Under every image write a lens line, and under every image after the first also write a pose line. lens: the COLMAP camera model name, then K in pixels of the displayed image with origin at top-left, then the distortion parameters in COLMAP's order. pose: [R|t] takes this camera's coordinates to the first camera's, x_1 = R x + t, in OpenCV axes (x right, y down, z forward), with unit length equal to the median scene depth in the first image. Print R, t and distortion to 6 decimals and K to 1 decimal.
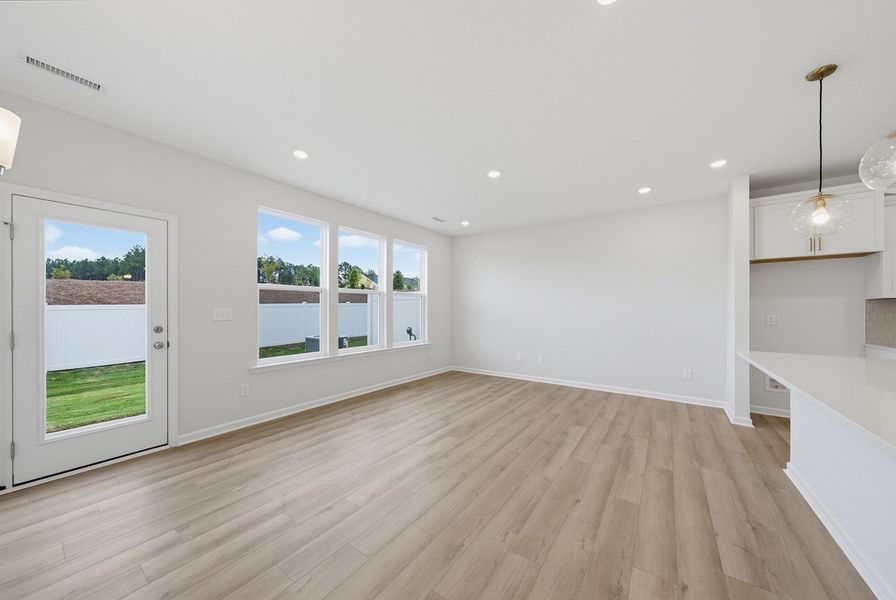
lens RADIAL K [[307.3, 0, 448.5], [0, 307.3, 306.6], [0, 0, 1]] dist [-0.000969, -0.000024]
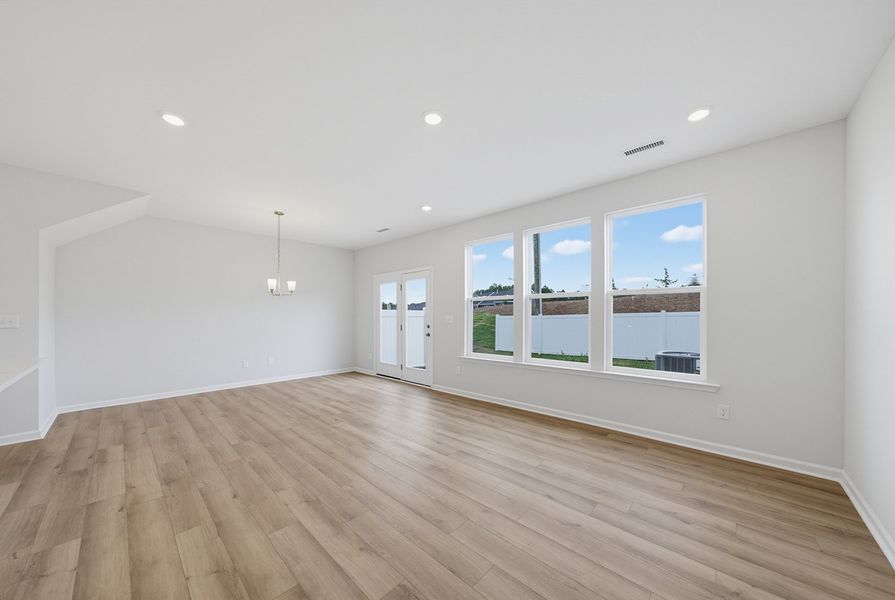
lens RADIAL K [[308.9, 0, 450.4], [0, 308.9, 315.4], [0, 0, 1]] dist [-0.008793, 0.000048]
pose [[-0.123372, -0.006354, -0.992340, 0.872250], [0.003673, 0.999970, -0.006860, 0.013606], [0.992354, -0.004492, -0.123345, 1.182298]]
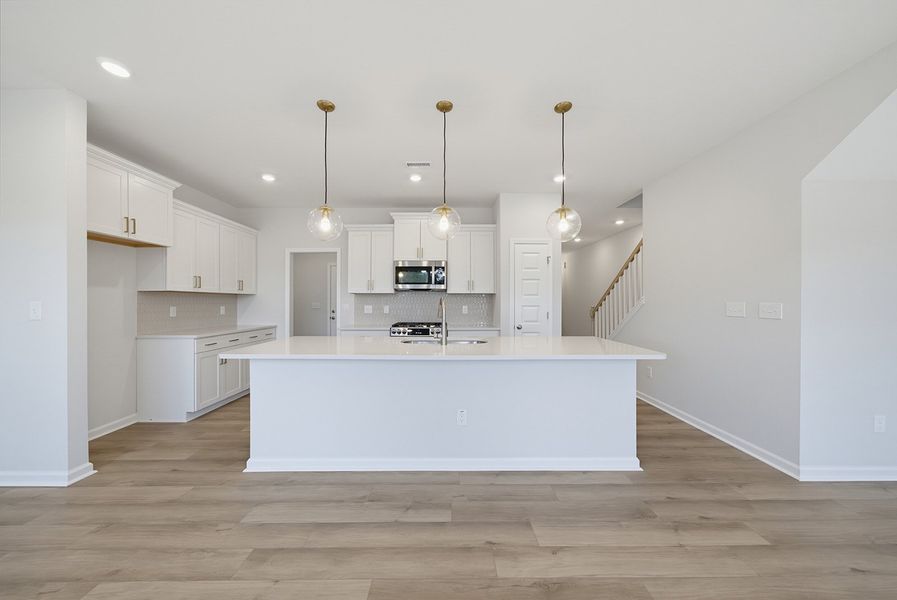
lens RADIAL K [[299.0, 0, 460.2], [0, 299.0, 301.7], [0, 0, 1]] dist [0.002080, 0.000132]
pose [[-0.583606, -0.005514, 0.812018, -0.033026], [-0.006210, 0.999978, 0.002327, 0.002735], [-0.812013, -0.003685, -0.583628, 0.769494]]
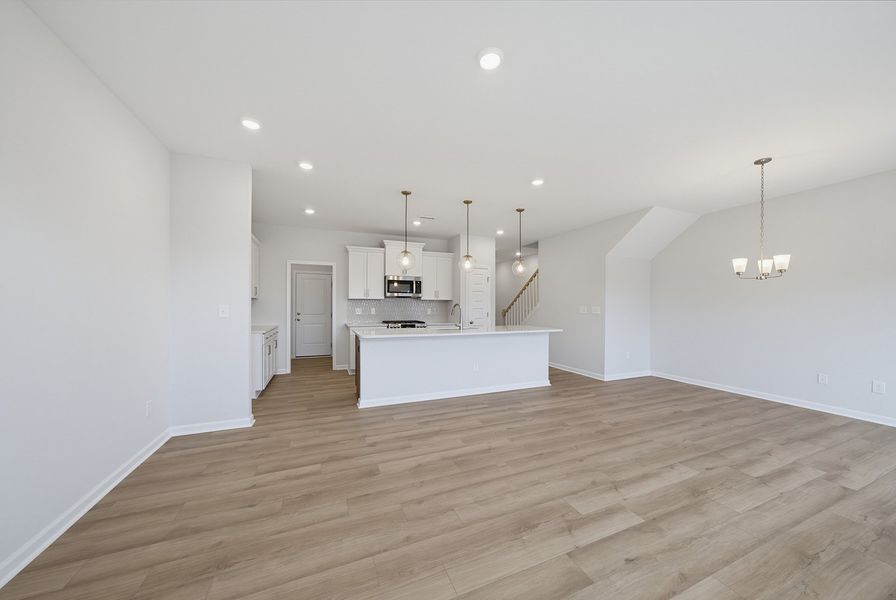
lens RADIAL K [[307.3, 0, 448.5], [0, 307.3, 306.6], [0, 0, 1]] dist [-0.000969, -0.000024]
pose [[-0.848583, -0.010574, 0.528956, -0.089359], [-0.010473, 0.999940, 0.003189, 0.004781], [-0.528958, -0.002834, -0.848643, 1.586385]]
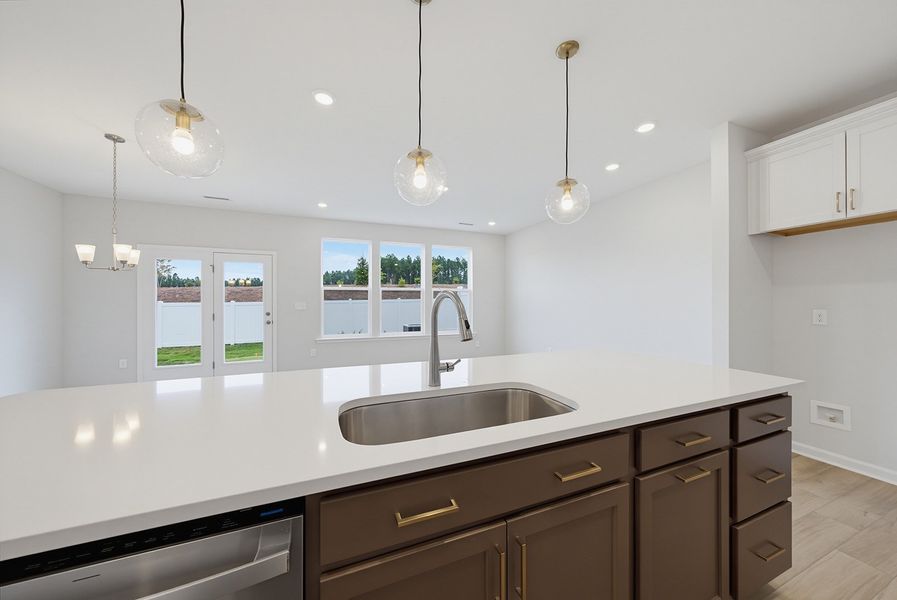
lens RADIAL K [[310.9, 0, 448.5], [0, 310.9, 300.0], [0, 0, 1]] dist [-0.001241, -0.000058]
pose [[0.841070, -0.007651, -0.540872, 0.856950], [0.005942, 0.999970, -0.004904, 0.004510], [0.540894, 0.000911, 0.841090, 0.000750]]
